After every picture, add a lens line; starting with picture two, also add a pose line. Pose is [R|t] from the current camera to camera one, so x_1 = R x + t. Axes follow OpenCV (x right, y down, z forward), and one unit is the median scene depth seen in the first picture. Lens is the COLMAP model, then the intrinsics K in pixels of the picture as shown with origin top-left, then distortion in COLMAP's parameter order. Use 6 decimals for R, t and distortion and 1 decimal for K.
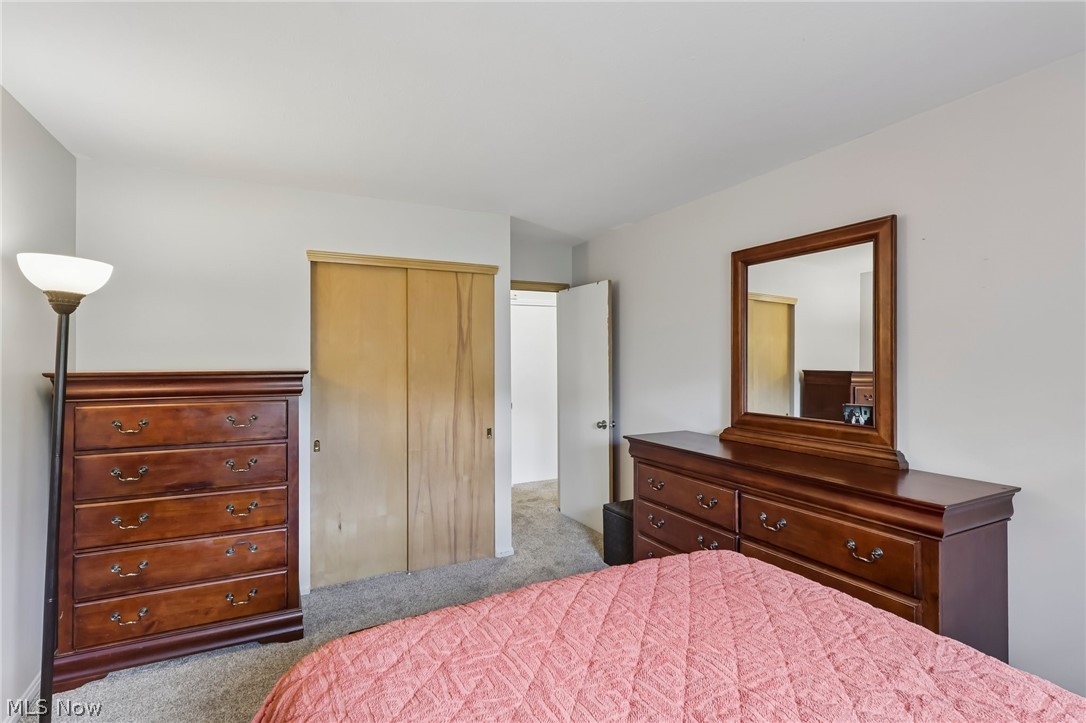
lens RADIAL K [[523.5, 0, 539.2], [0, 523.5, 358.8], [0, 0, 1]] dist [0.003317, 0.000370]
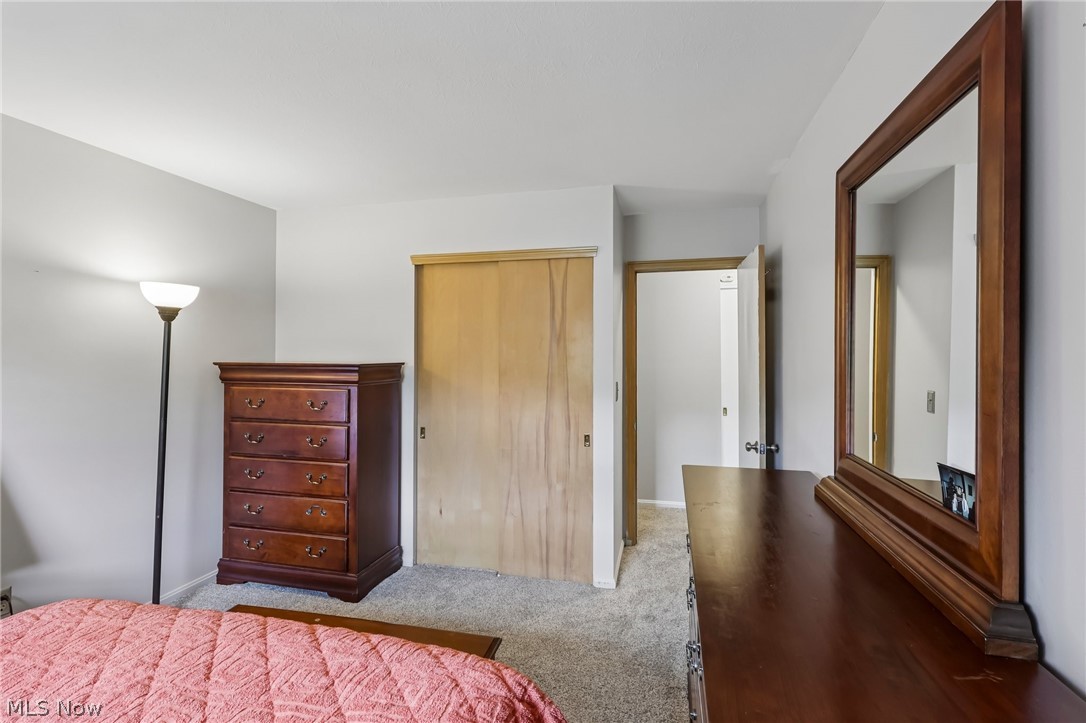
lens RADIAL K [[515.6, 0, 539.1], [0, 515.6, 350.9], [0, 0, 1]] dist [0.000011, 0.000907]
pose [[0.756775, 0.002038, -0.653672, 0.443058], [-0.006544, 0.999969, -0.004459, -0.002189], [0.653643, 0.007652, 0.756764, 0.329483]]
